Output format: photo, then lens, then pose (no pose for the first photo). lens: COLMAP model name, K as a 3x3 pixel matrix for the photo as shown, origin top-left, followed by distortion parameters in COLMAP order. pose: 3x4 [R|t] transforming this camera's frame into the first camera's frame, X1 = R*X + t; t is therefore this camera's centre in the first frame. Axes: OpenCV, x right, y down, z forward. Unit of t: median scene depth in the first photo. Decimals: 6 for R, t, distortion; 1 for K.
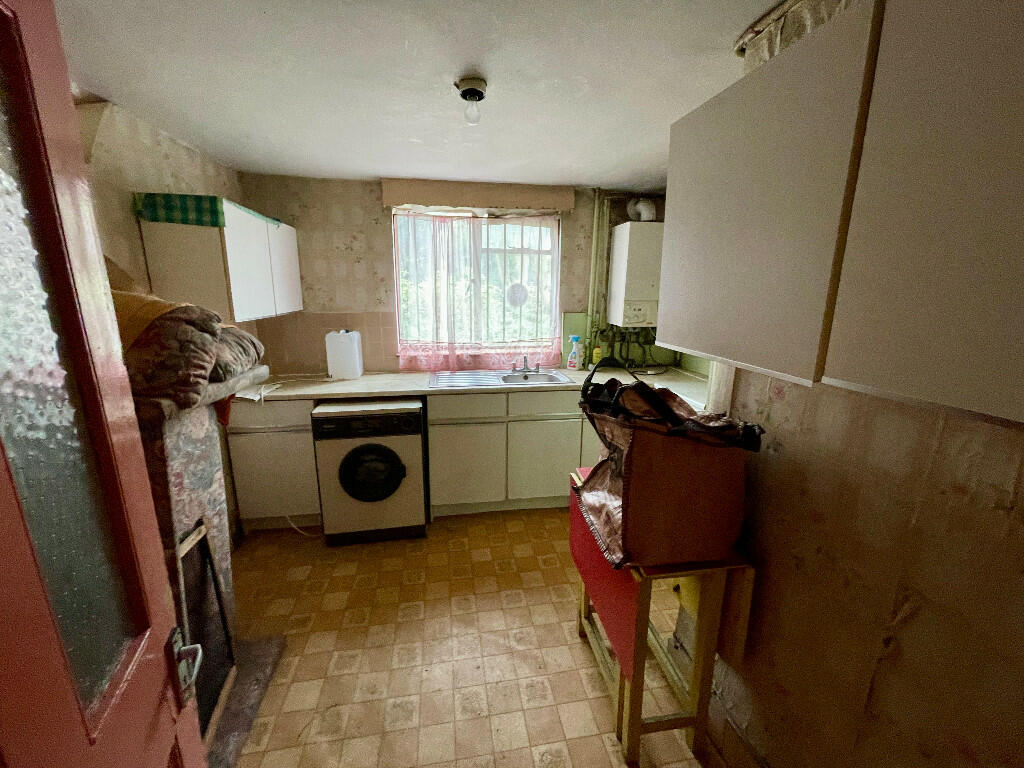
lens RADIAL K [[413.5, 0, 510.7], [0, 413.5, 381.9], [0, 0, 1]] dist [-0.000890, -0.000273]
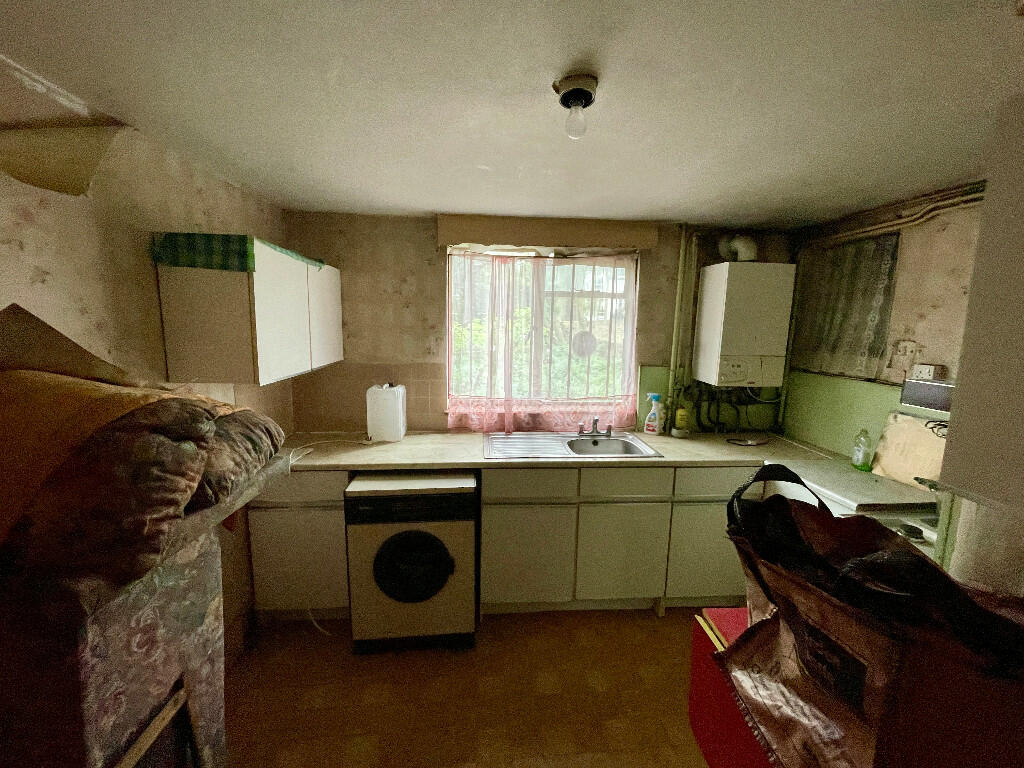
lens RADIAL K [[413.5, 0, 511.5], [0, 413.5, 382.3], [0, 0, 1]] dist [-0.000890, -0.000273]
pose [[0.996391, 0.021056, -0.082224, -0.081085], [-0.027319, 0.996748, -0.075804, -0.079194], [0.080361, 0.077777, 0.993727, 0.176975]]
